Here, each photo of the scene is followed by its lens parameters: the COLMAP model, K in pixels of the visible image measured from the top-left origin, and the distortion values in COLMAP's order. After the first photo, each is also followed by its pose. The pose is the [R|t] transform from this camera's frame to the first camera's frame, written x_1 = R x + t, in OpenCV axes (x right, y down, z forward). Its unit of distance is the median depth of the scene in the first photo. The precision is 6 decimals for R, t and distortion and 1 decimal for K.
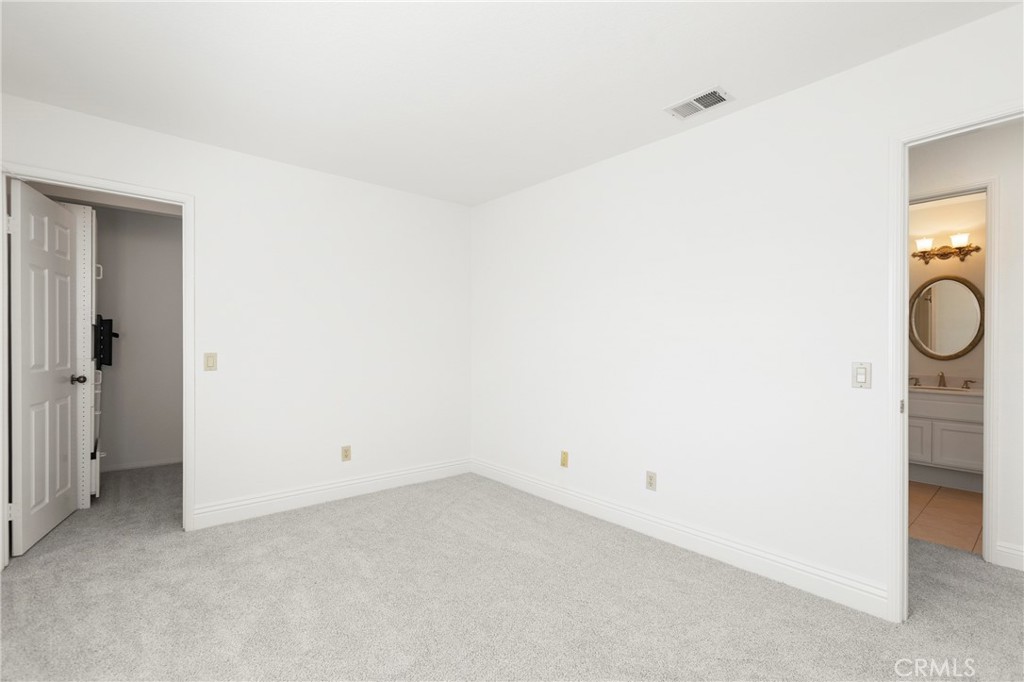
lens RADIAL K [[473.4, 0, 511.0], [0, 473.4, 340.7], [0, 0, 1]] dist [0.000590, -0.000289]
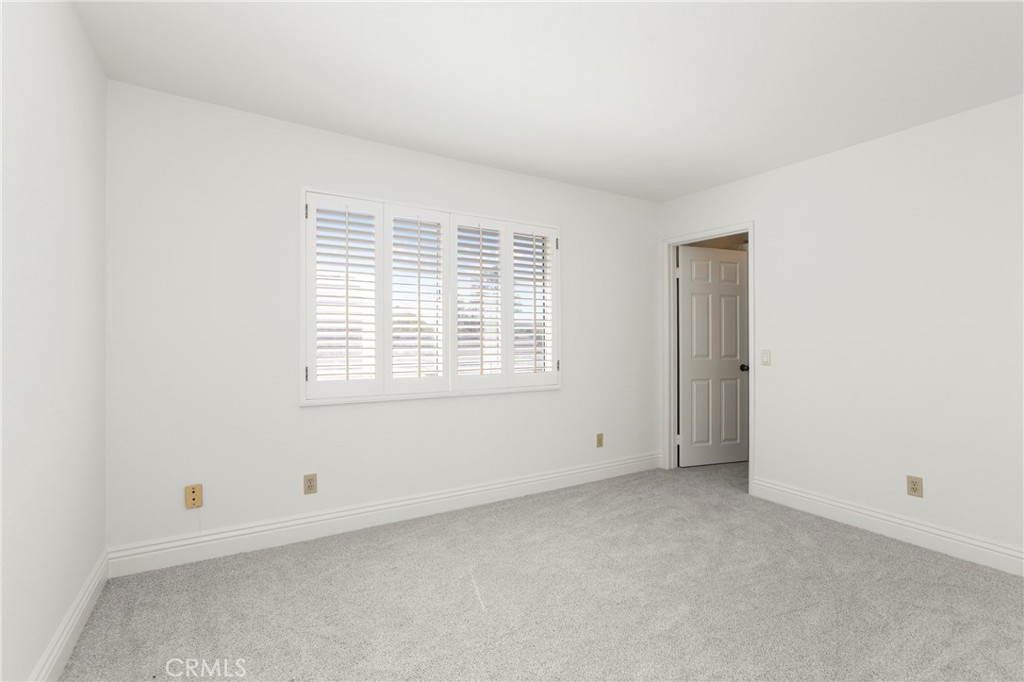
lens RADIAL K [[473.4, 0, 505.3], [0, 473.4, 341.9], [0, 0, 1]] dist [0.000590, -0.000289]
pose [[-0.194544, -0.004120, -0.980885, 0.698085], [-0.001485, 0.999991, -0.003906, 0.012553], [0.980893, 0.000697, -0.194548, 0.662149]]
